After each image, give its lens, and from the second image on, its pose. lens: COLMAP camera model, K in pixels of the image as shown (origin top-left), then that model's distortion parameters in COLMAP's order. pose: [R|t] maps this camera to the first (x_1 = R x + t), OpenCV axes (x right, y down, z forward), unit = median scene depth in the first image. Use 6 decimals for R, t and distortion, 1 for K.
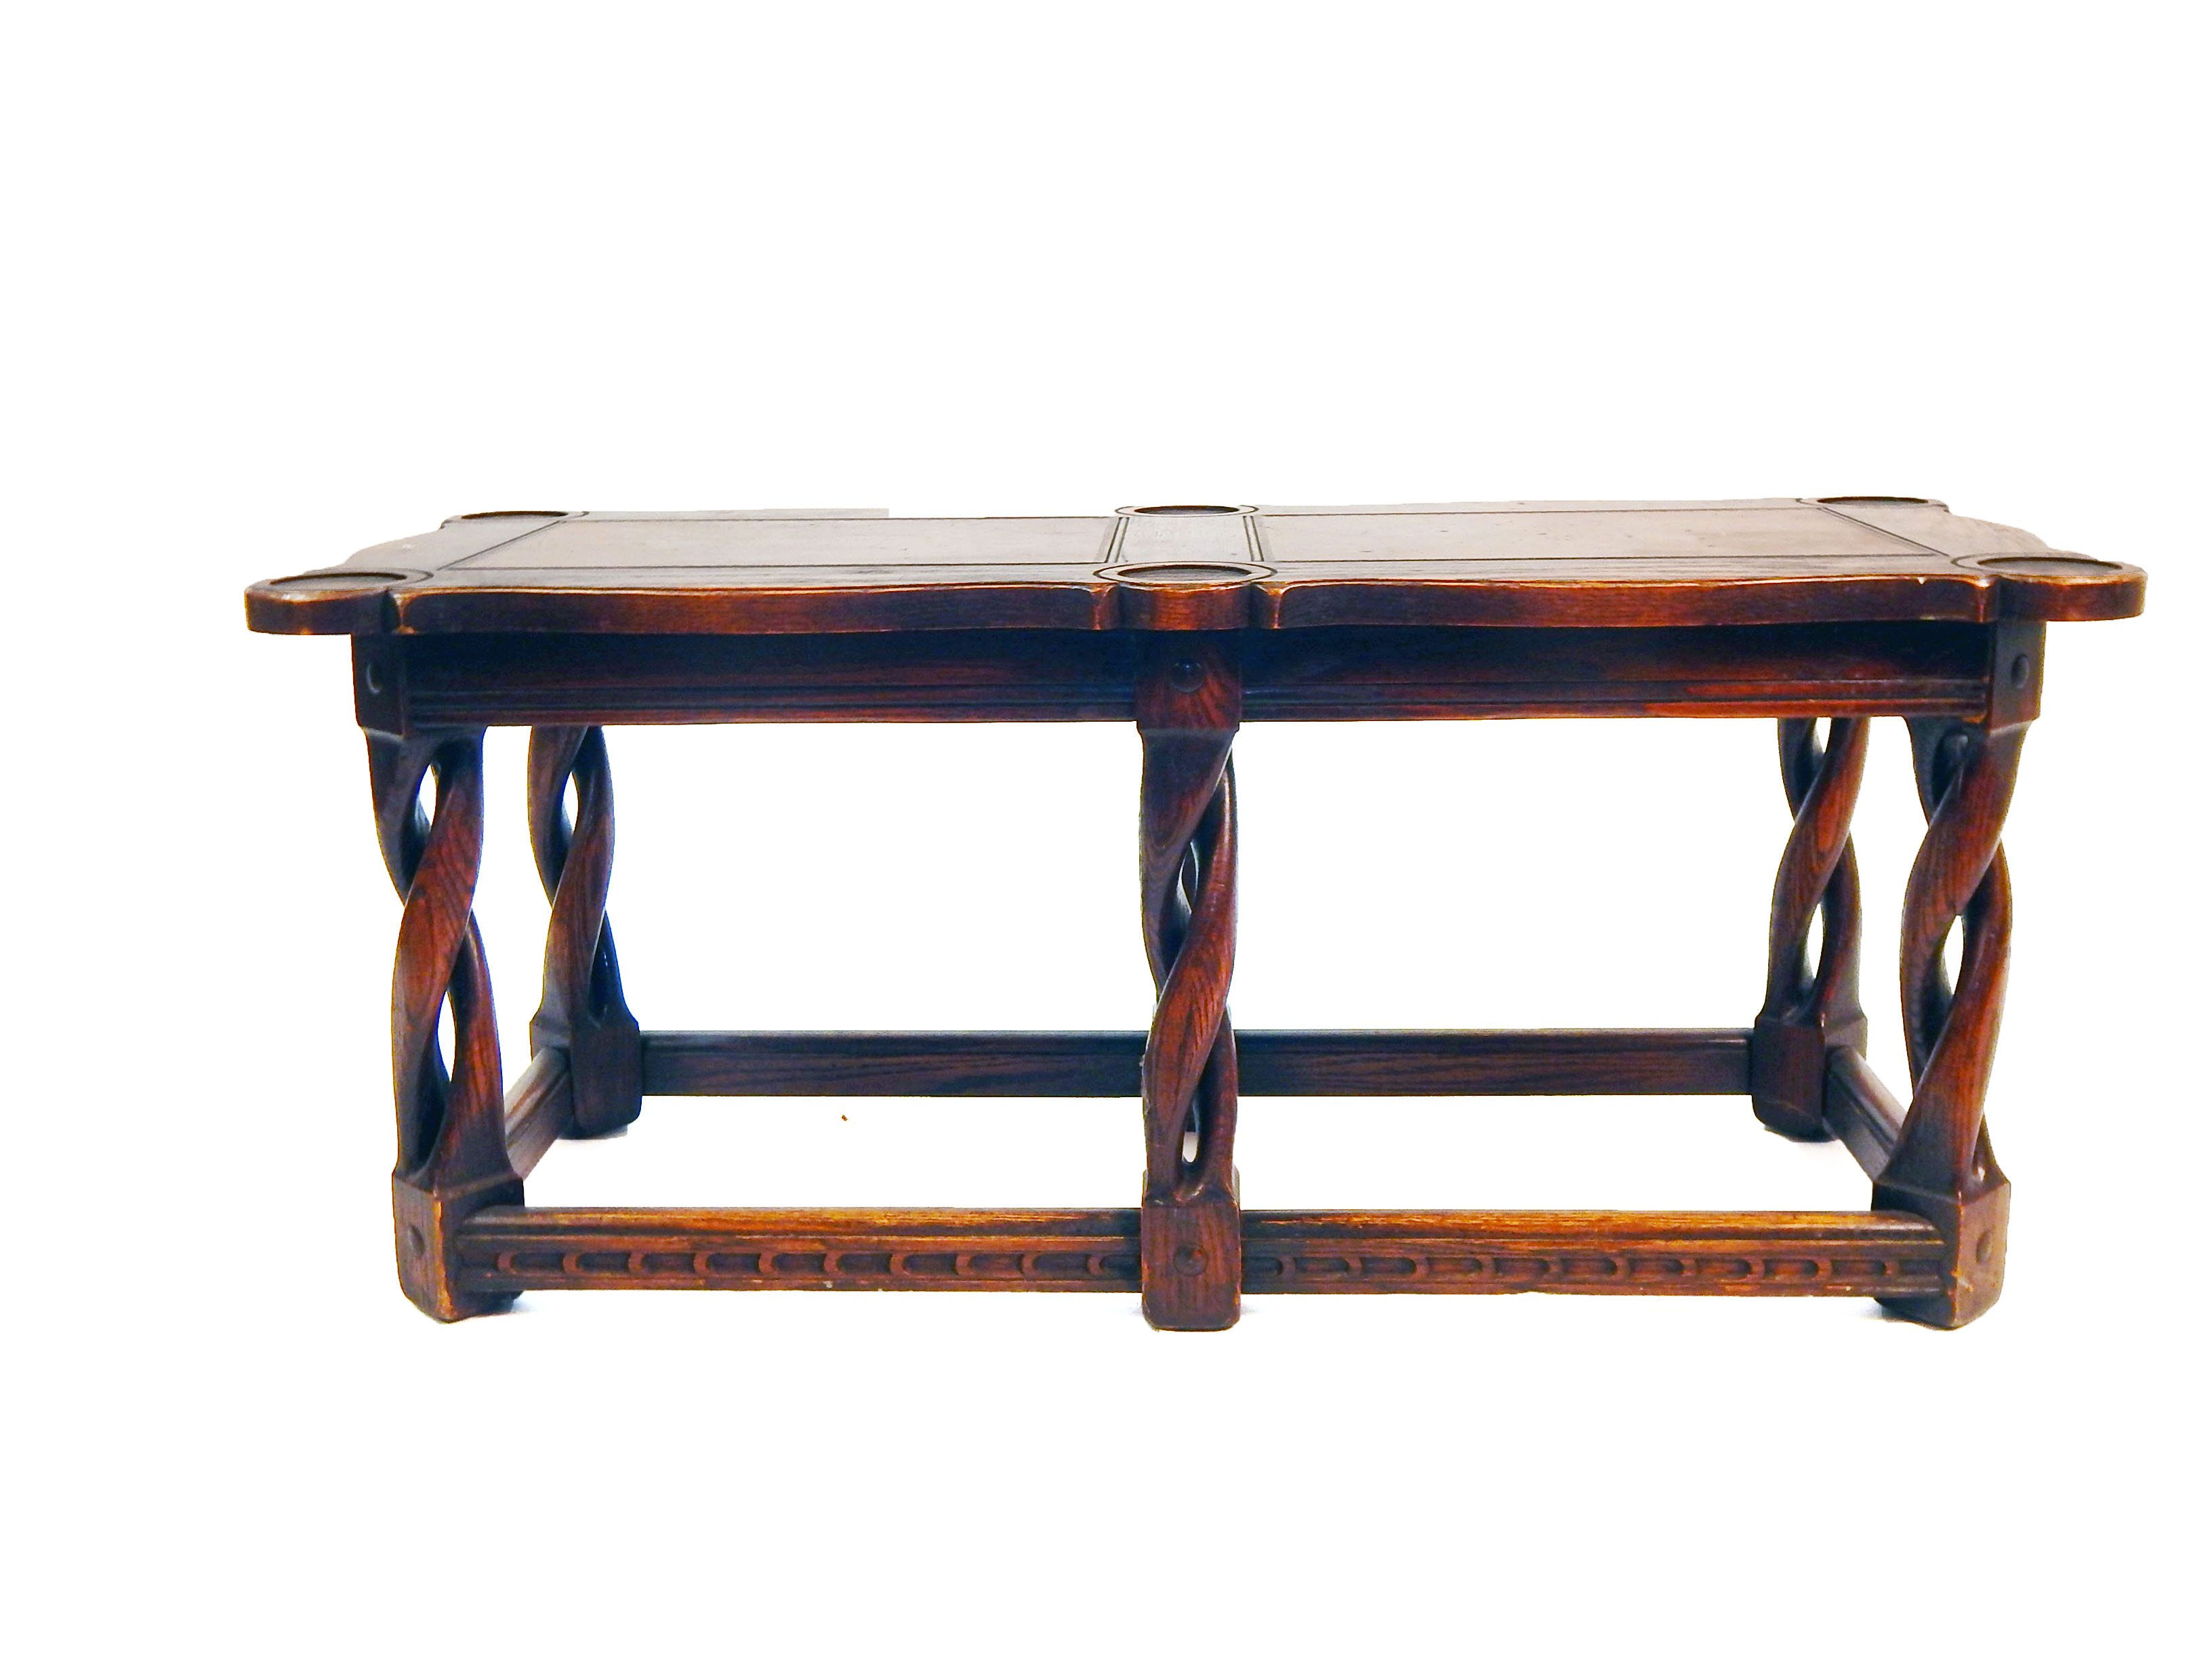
lens RADIAL K [[2521.0, 0, 1106.0], [0, 2521.0, 829.5], [0, 0, 1]] dist [0.015273, -0.004446]
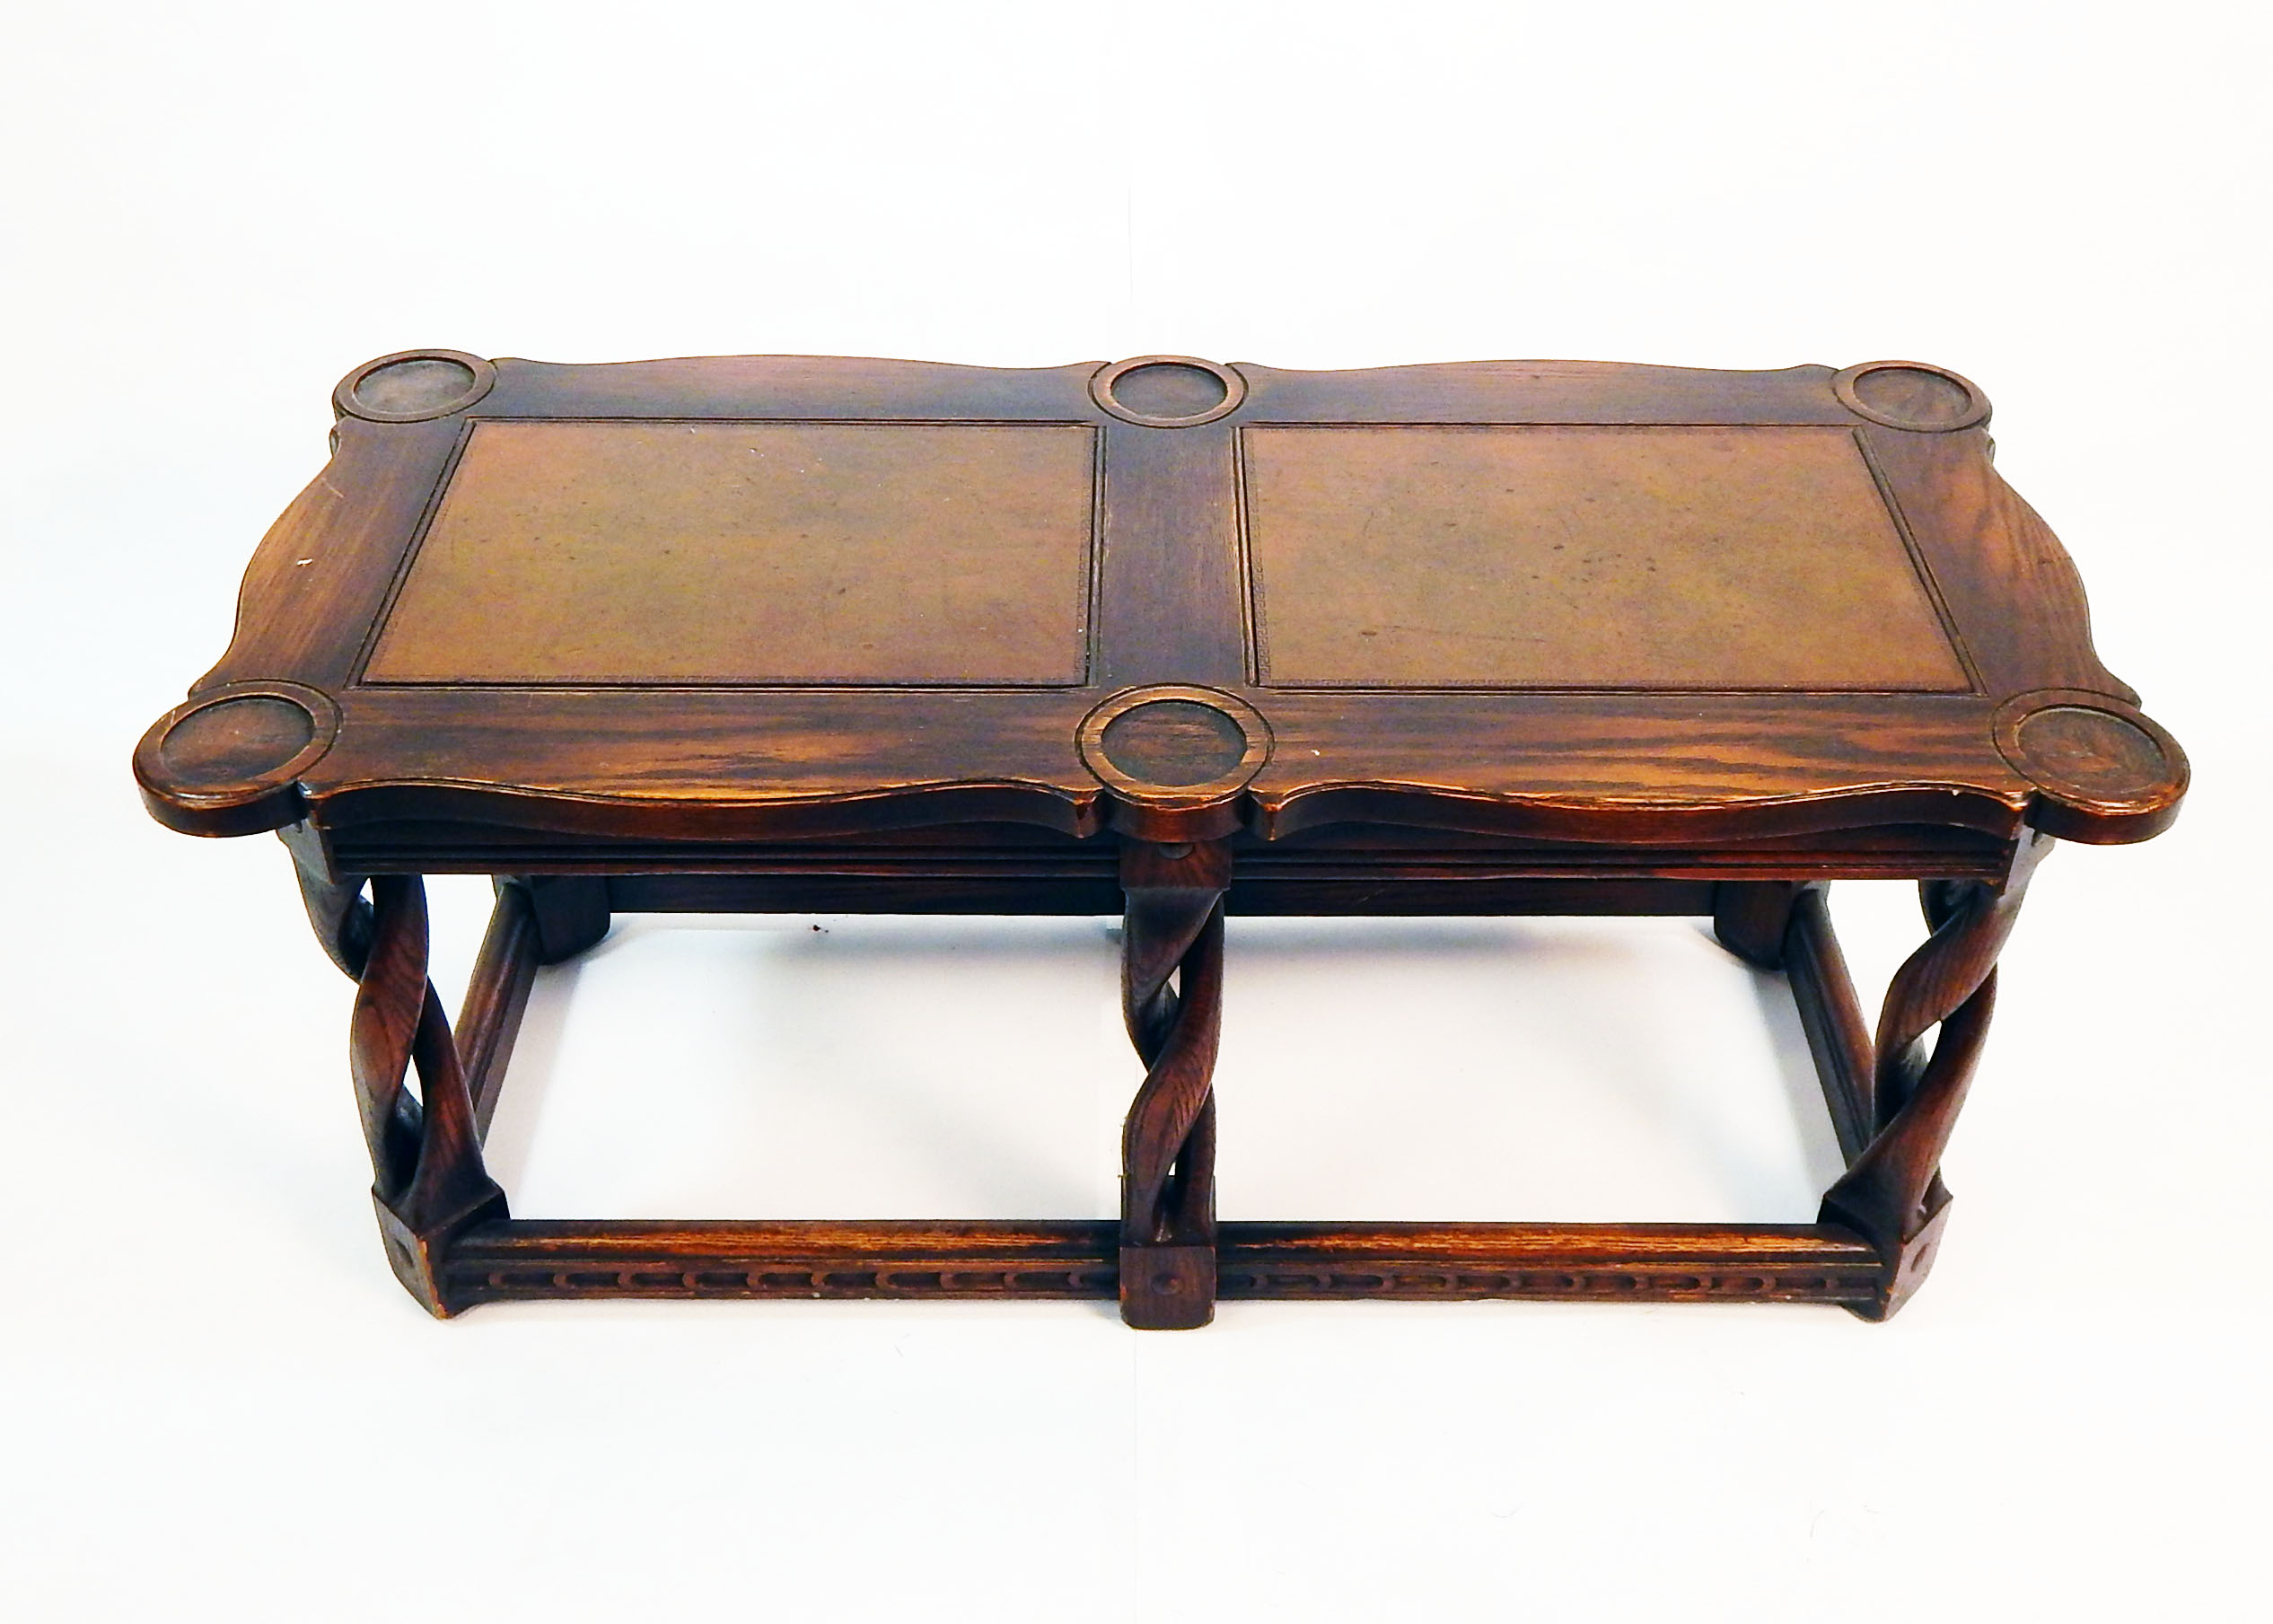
lens RADIAL K [[2439.7, 0, 1197.2], [0, 2439.7, 767.9], [0, 0, 1]] dist [0.004902, 0.008609]
pose [[0.998263, -0.005051, 0.058698, -0.011860], [-0.019499, 0.911835, 0.410093, -0.429372], [-0.055594, -0.410525, 0.910153, 0.172029]]
